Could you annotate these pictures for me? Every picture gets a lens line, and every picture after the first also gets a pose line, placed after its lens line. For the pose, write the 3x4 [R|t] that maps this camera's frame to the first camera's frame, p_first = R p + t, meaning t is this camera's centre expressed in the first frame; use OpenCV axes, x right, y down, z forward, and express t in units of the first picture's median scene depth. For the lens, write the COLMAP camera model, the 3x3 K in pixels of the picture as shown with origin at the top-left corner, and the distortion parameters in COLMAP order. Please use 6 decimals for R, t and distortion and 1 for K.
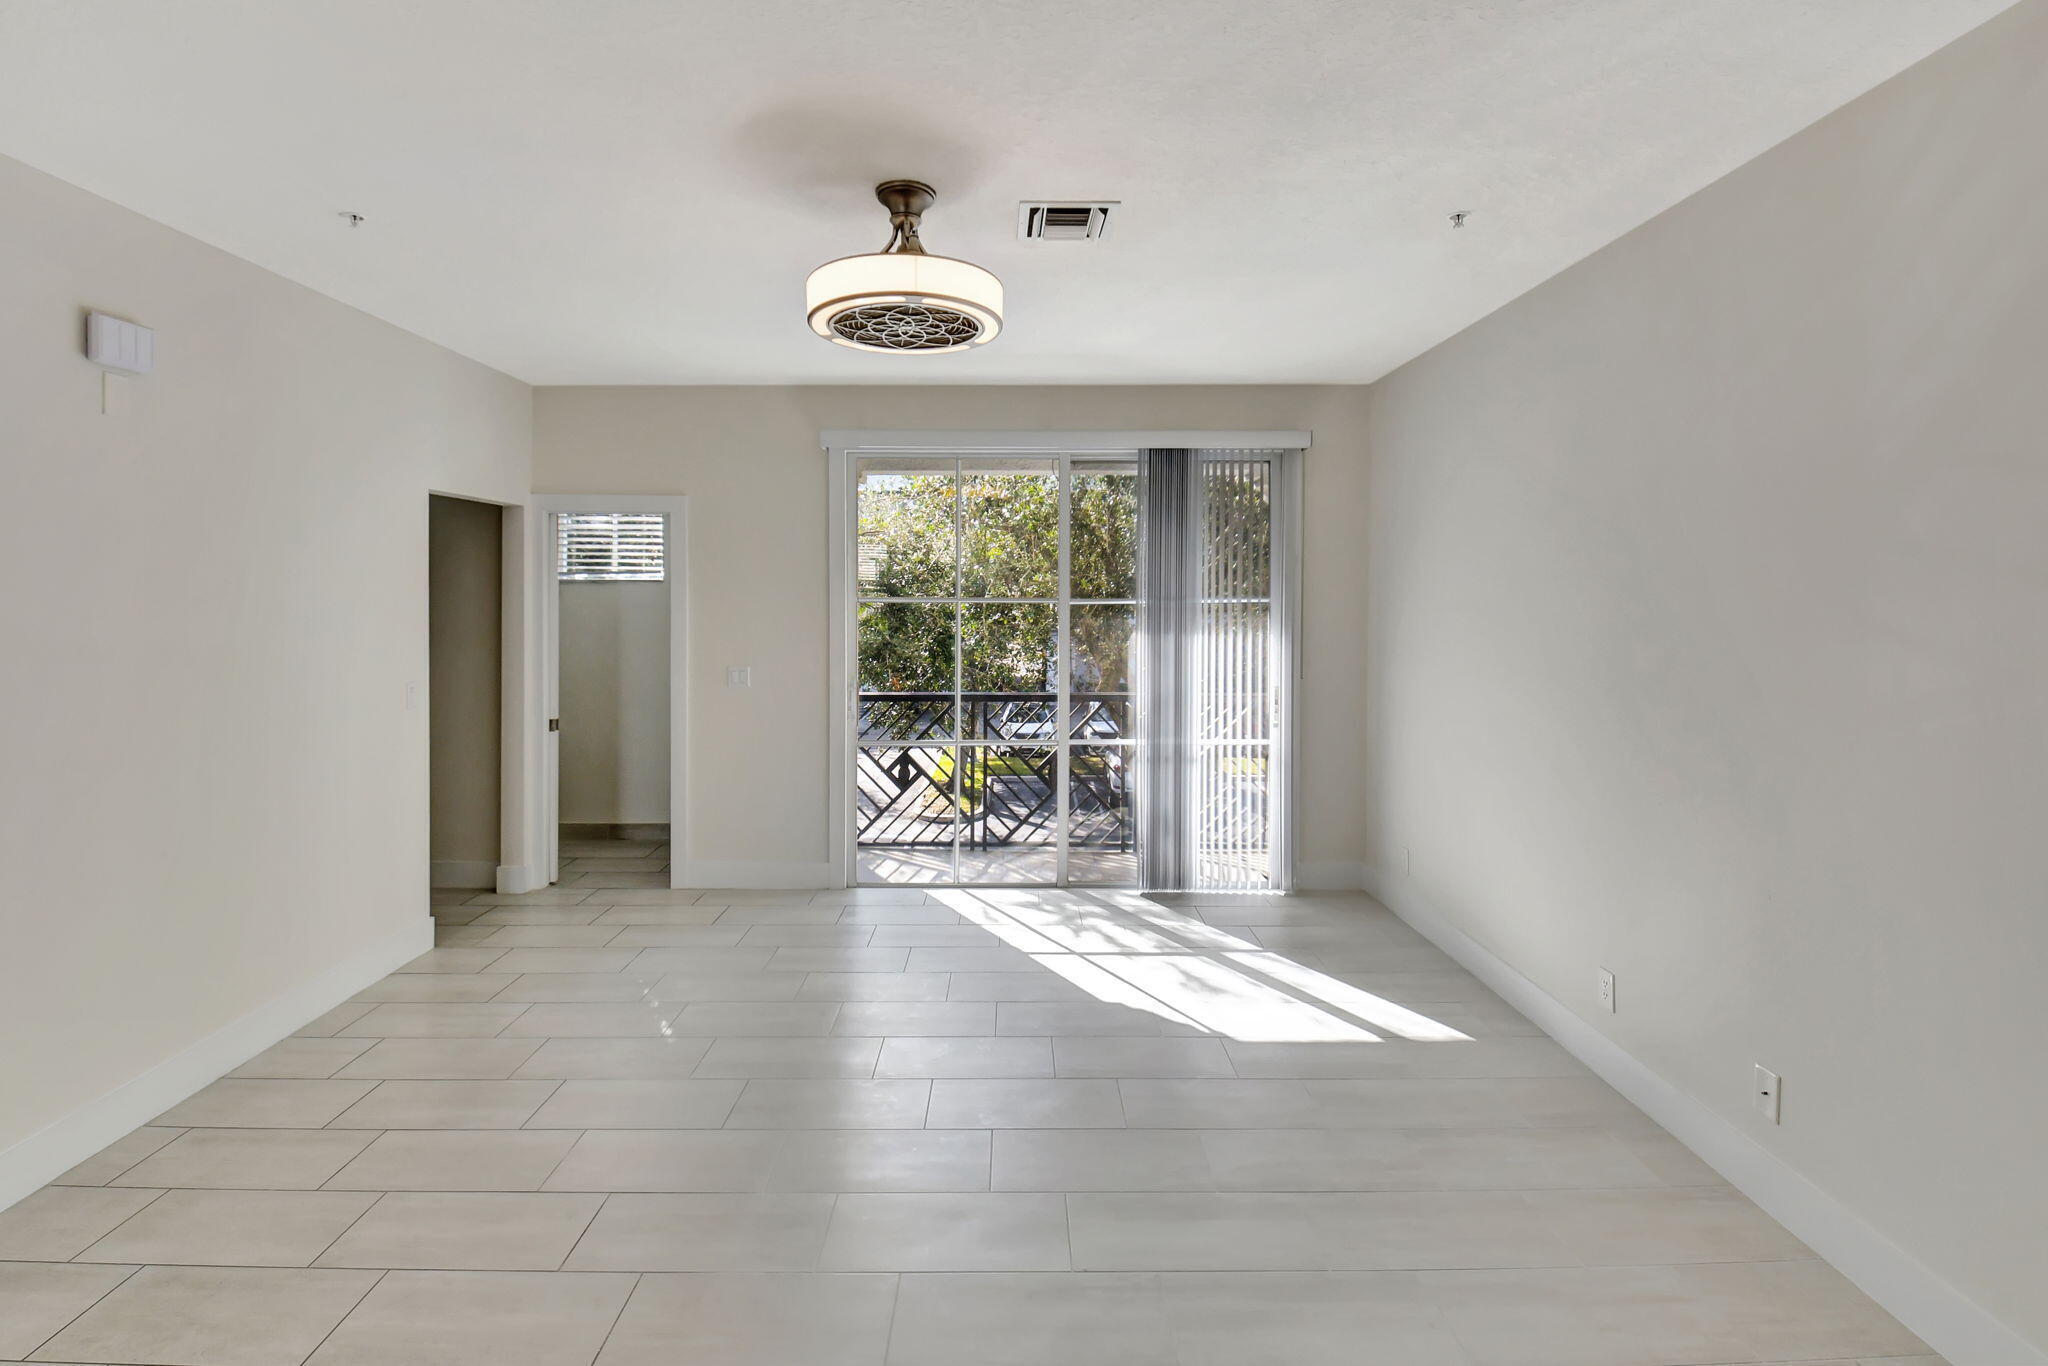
lens RADIAL K [[949.3, 0, 1024.0], [0, 949.3, 603.1], [0, 0, 1]] dist [0.015223, -0.029343]
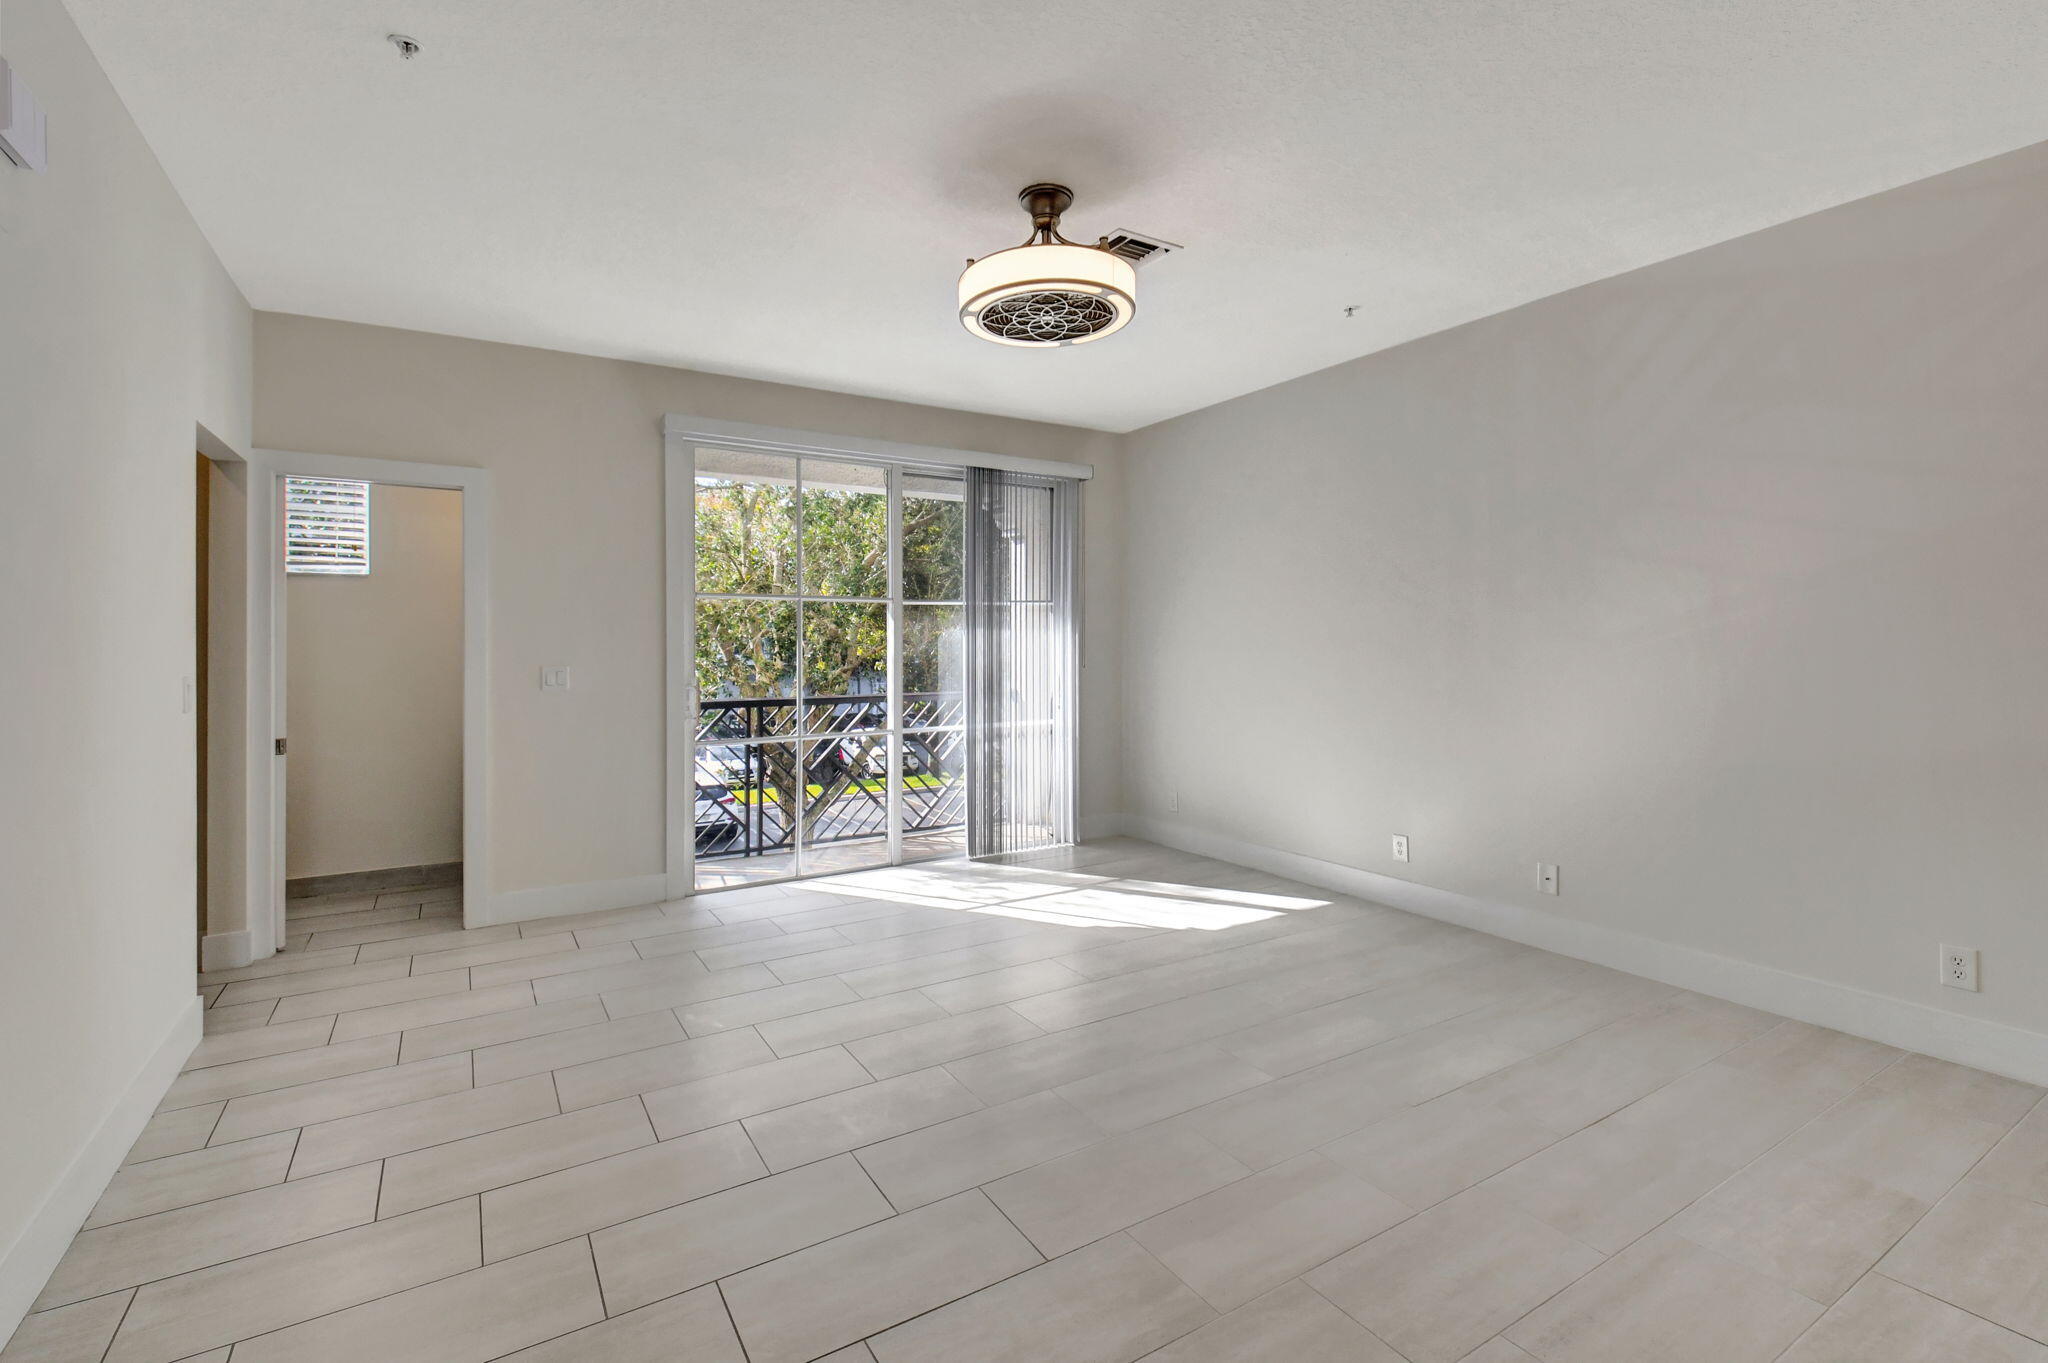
lens RADIAL K [[894.6, 0, 1002.7], [0, 894.6, 658.9], [0, 0, 1]] dist [0.041728, -0.029850]
pose [[0.861587, -0.011792, 0.507473, -0.381001], [0.005788, 0.999893, 0.013408, 0.051741], [-0.507577, -0.008615, 0.861563, 0.059407]]
